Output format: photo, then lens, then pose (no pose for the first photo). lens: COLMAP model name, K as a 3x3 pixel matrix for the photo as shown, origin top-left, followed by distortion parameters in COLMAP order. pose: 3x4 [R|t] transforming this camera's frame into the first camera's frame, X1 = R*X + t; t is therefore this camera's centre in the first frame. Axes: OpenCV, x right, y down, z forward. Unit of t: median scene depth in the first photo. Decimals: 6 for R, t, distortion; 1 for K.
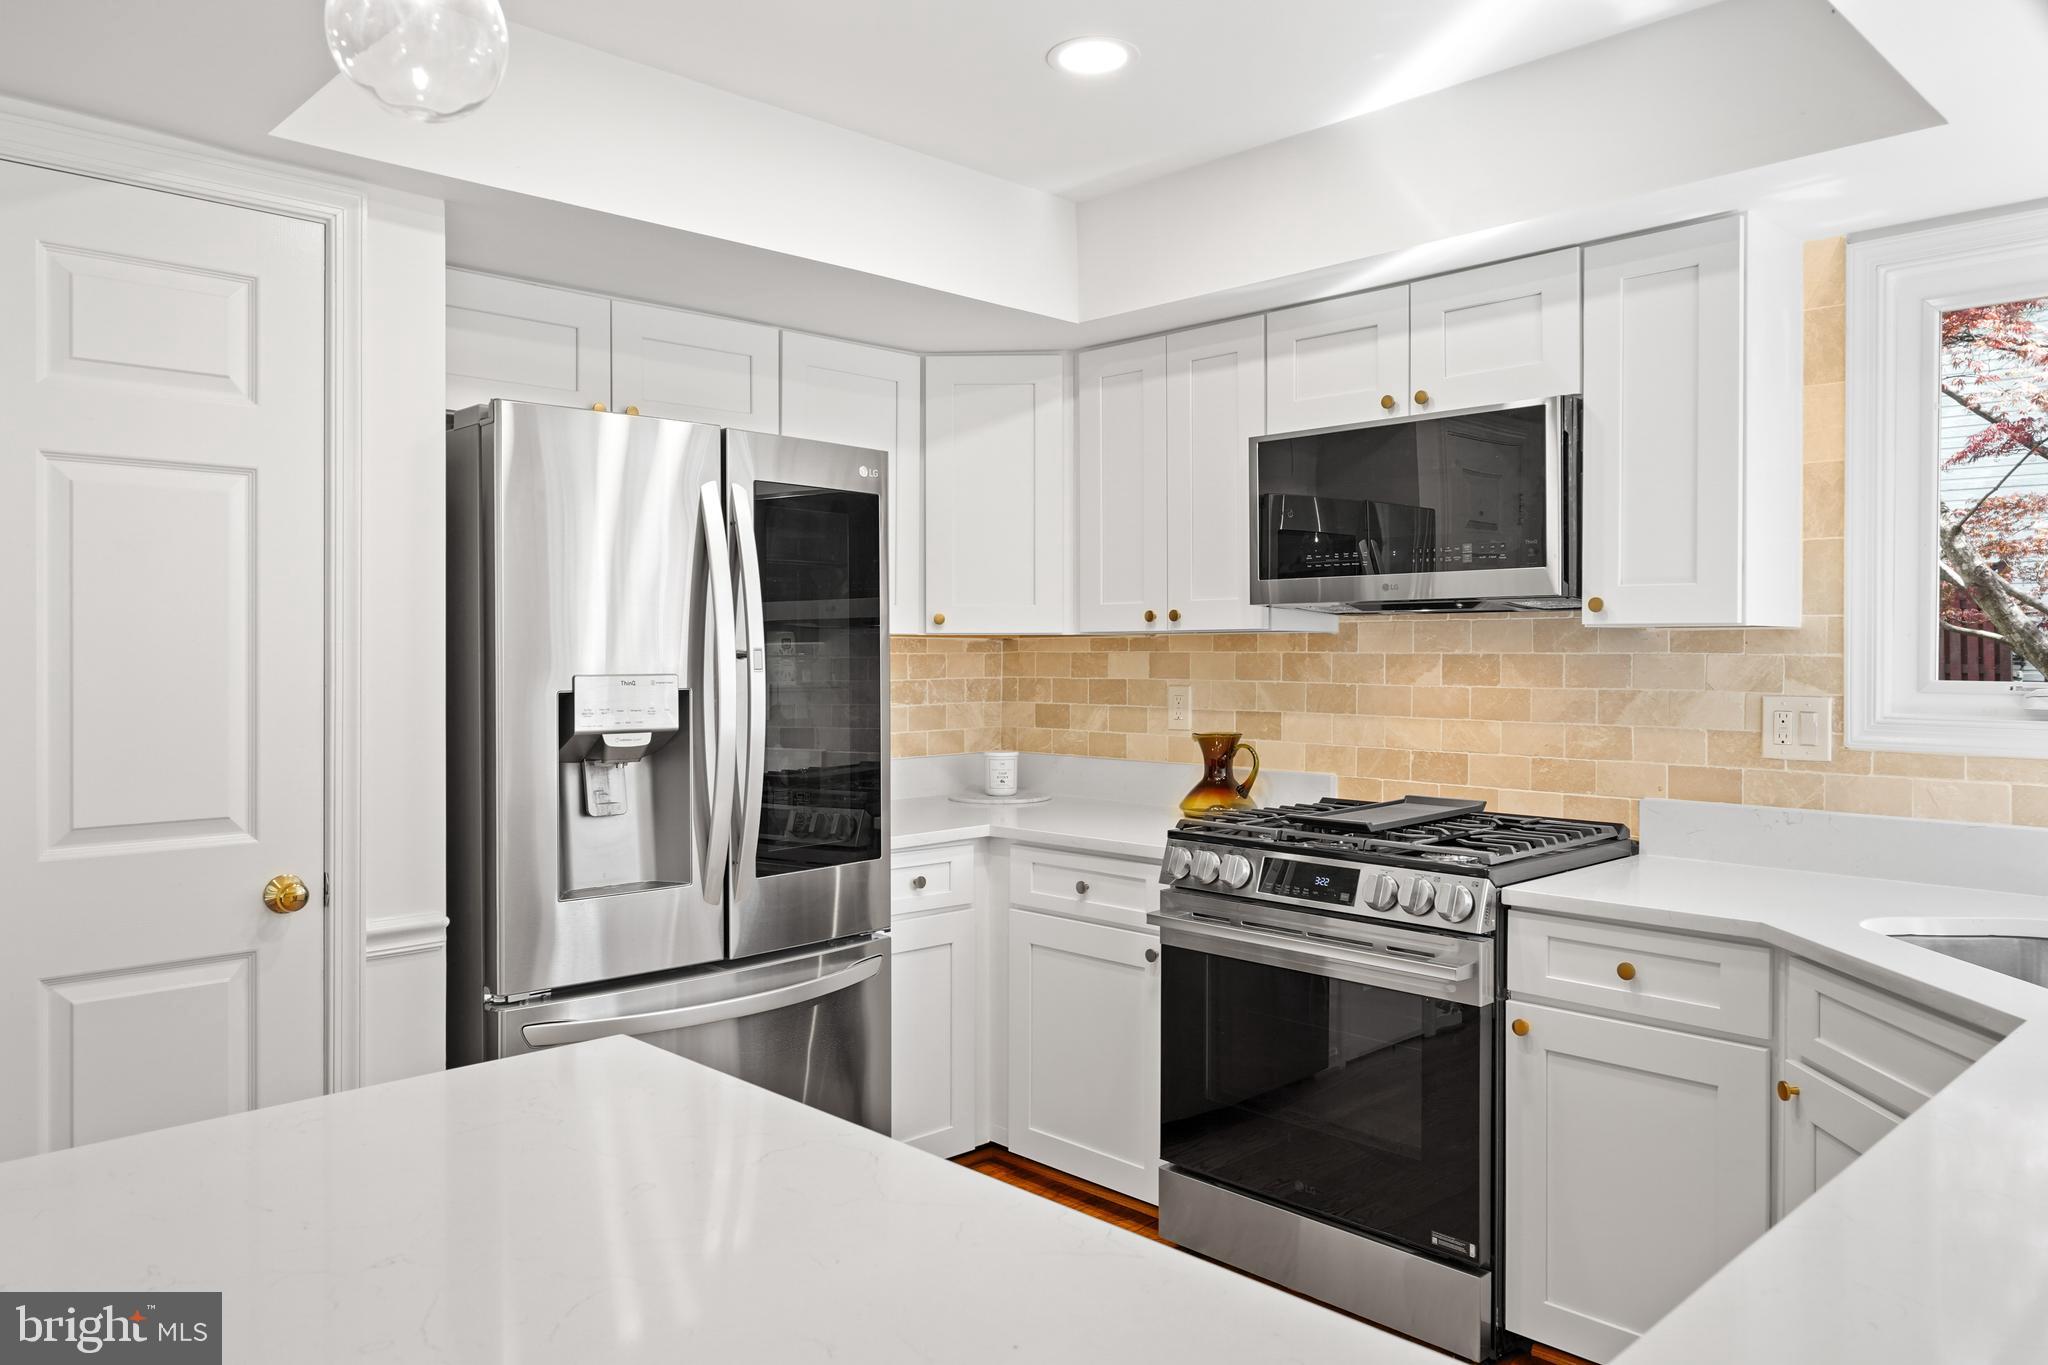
lens RADIAL K [[1423.2, 0, 1024.0], [0, 1423.2, 672.4], [0, 0, 1]] dist [0.001632, 0.000024]
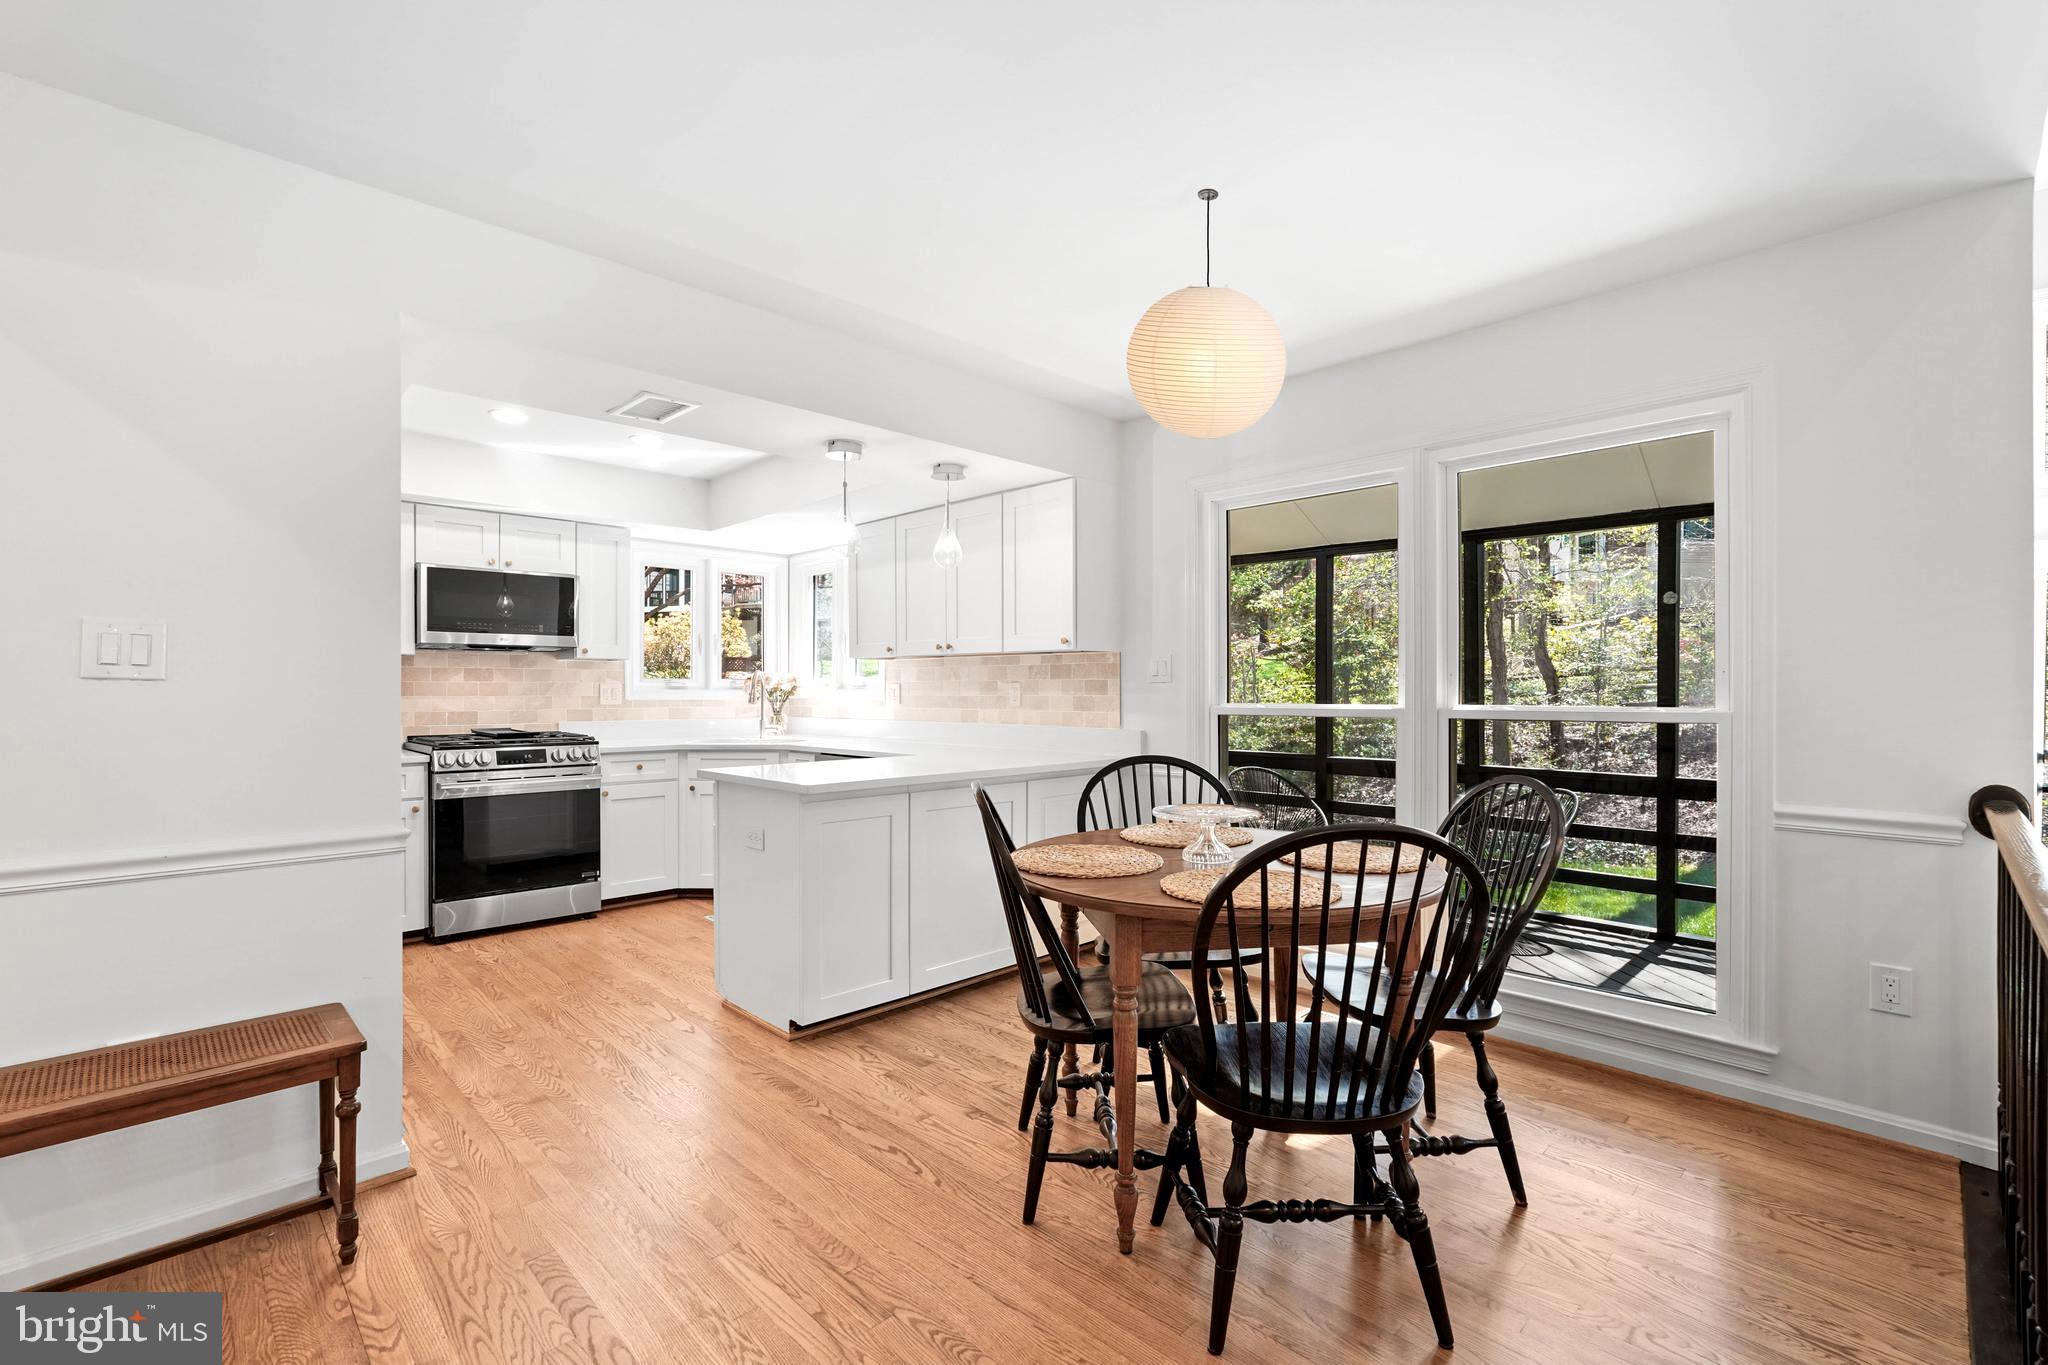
lens RADIAL K [[911.5, 0, 1026.1], [0, 911.5, 689.6], [0, 0, 1]] dist [-0.008614, 0.003733]
pose [[0.000476, 0.000741, 1.000000, -1.264265], [0.018169, 0.999835, -0.000750, 0.042755], [-0.999835, 0.018169, 0.000463, 0.106429]]
